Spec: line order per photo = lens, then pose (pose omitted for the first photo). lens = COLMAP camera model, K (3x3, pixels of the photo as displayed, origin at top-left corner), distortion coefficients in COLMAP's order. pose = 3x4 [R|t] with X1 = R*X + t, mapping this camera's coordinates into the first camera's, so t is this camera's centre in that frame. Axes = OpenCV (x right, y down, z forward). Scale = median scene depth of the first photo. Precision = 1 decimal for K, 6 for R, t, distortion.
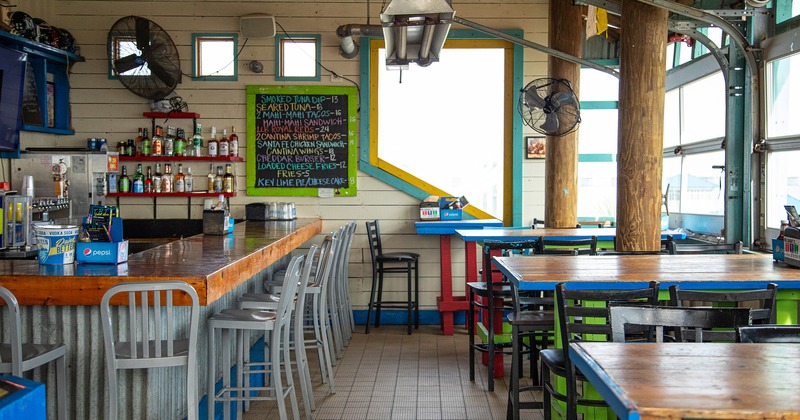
lens RADIAL K [[956.0, 0, 400.0], [0, 956.0, 210.0], [0, 0, 1]] dist [0.151180, -0.003433]
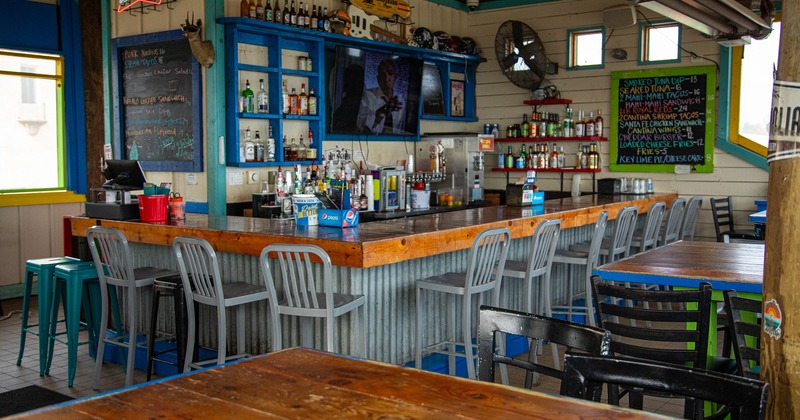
lens RADIAL K [[788.7, 0, 400.0], [0, 788.7, 210.0], [0, 0, 1]] dist [0.019099, 0.014709]
pose [[0.825376, 0.036216, -0.563421, 0.157831], [-0.015853, 0.999034, 0.040993, -0.004016], [0.564361, -0.024902, 0.825152, 0.108415]]
